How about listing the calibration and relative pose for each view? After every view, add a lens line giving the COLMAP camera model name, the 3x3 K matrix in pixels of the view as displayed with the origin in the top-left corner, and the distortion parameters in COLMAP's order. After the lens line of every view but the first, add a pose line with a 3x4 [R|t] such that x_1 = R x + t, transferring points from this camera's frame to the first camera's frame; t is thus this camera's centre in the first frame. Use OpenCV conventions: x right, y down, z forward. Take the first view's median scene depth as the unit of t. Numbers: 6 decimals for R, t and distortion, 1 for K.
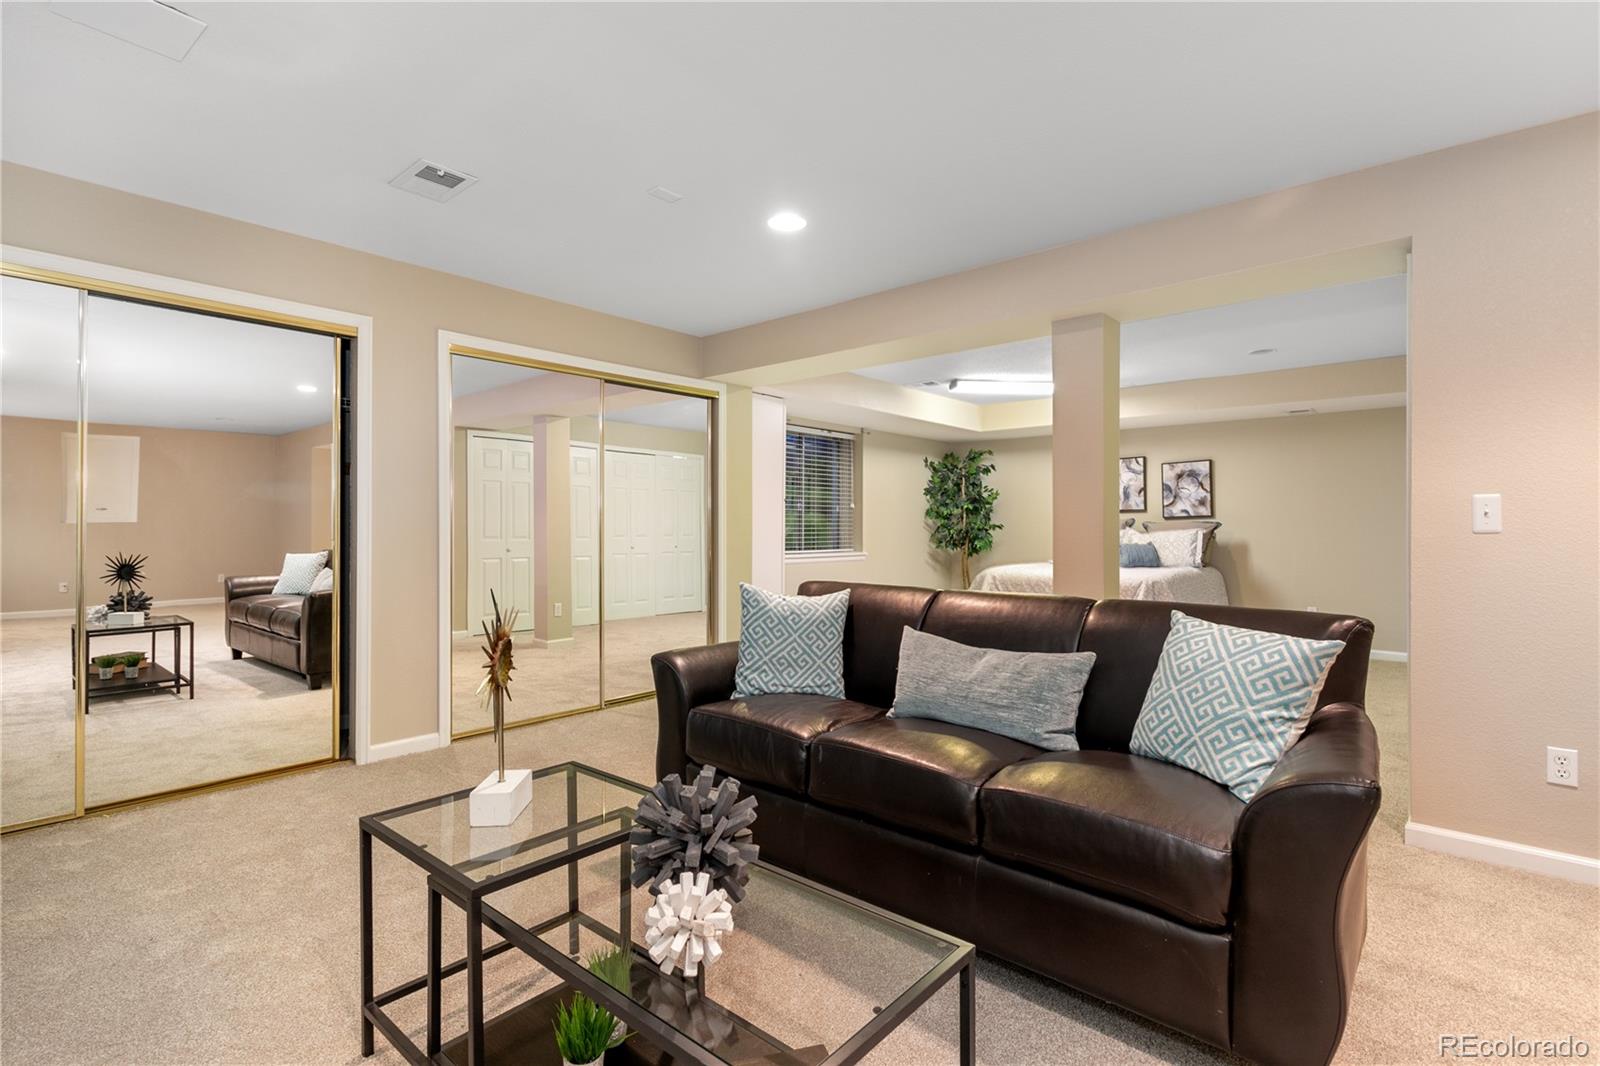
lens RADIAL K [[734.7, 0, 801.4], [0, 734.7, 528.8], [0, 0, 1]] dist [0.004415, -0.001127]
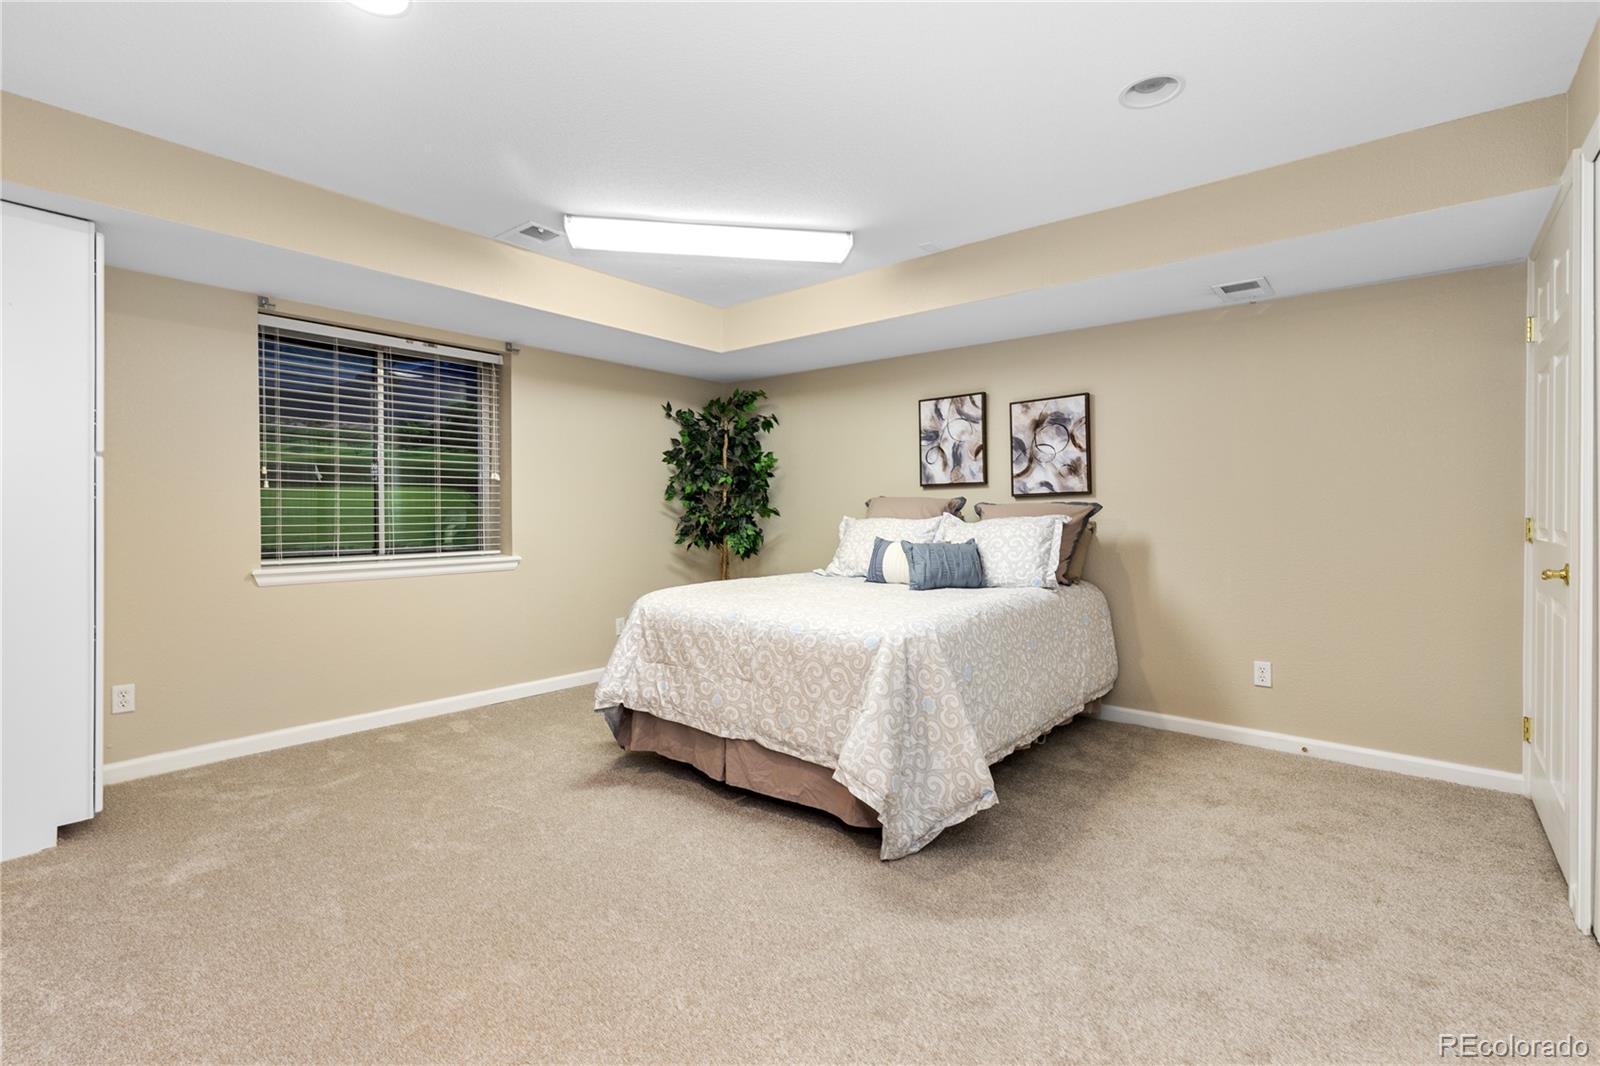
lens RADIAL K [[734.7, 0, 790.0], [0, 734.7, 522.1], [0, 0, 1]] dist [0.004415, -0.001127]
pose [[0.999092, -0.003167, 0.042476, 0.294714], [0.002714, 0.999939, 0.010731, -0.001135], [-0.042507, -0.010606, 0.999040, 0.430063]]
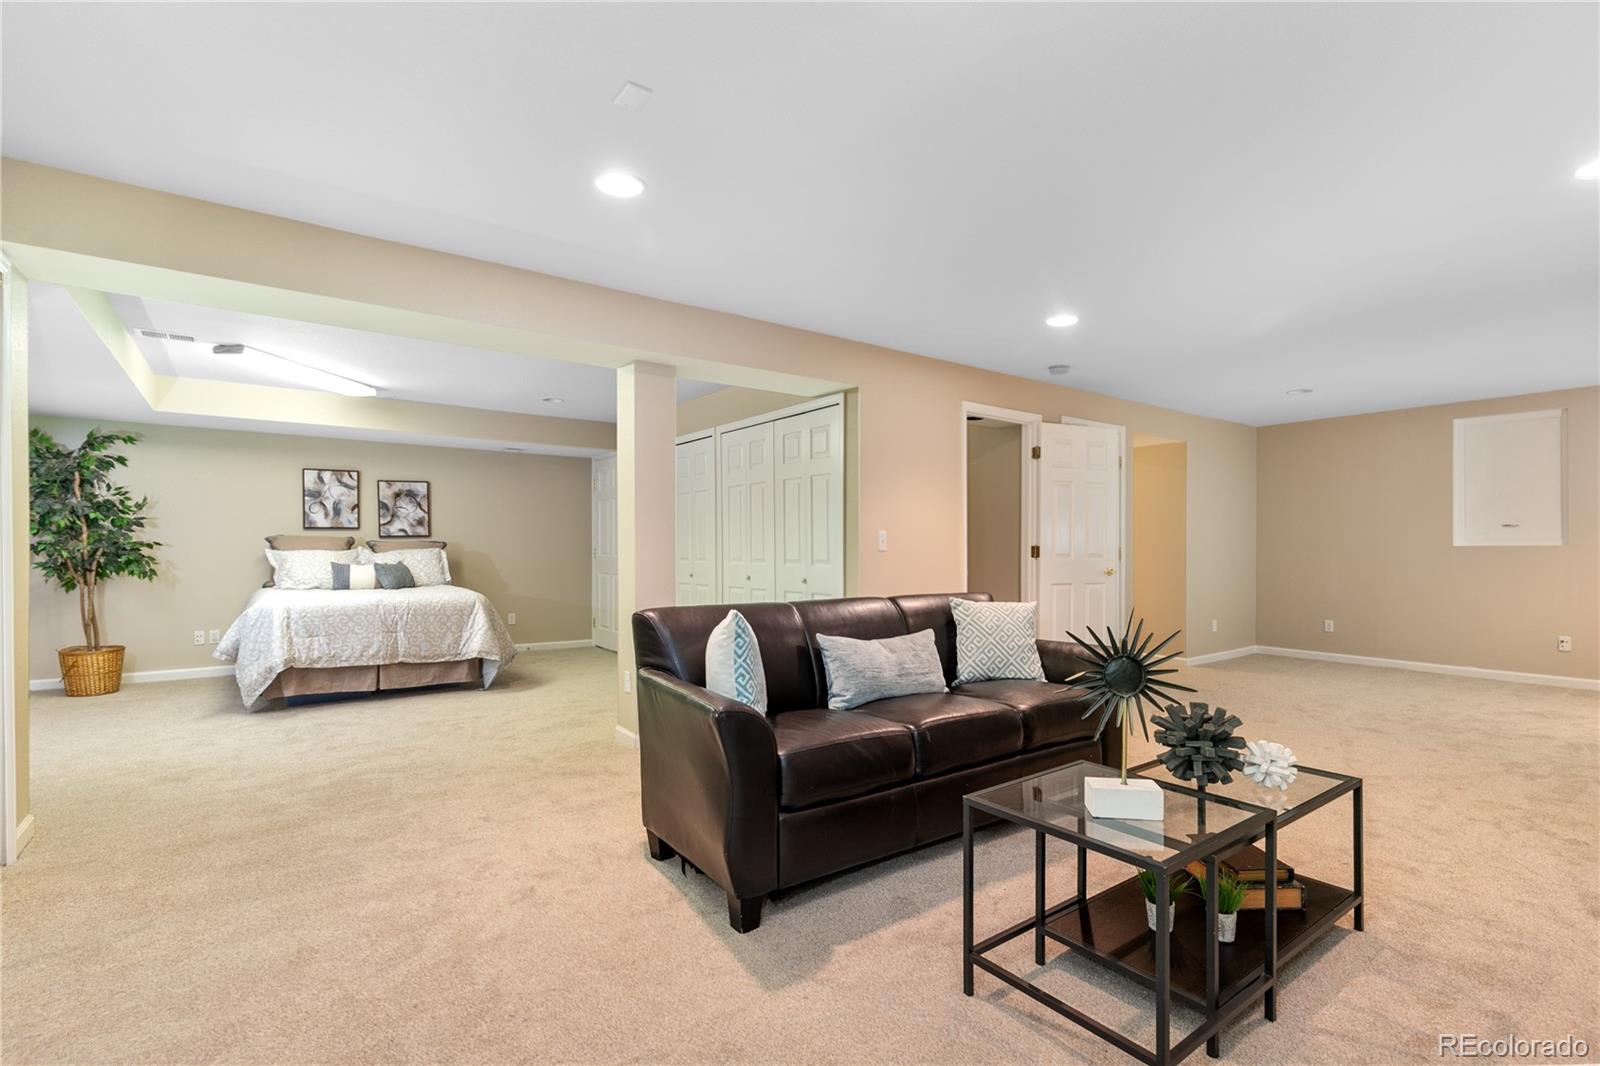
lens RADIAL K [[734.7, 0, 789.7], [0, 734.7, 541.2], [0, 0, 1]] dist [0.004415, -0.001127]
pose [[0.236263, 0.008489, 0.971652, -0.325506], [-0.000956, 0.999963, -0.008504, -0.001361], [-0.971689, 0.001081, 0.236262, 0.250348]]
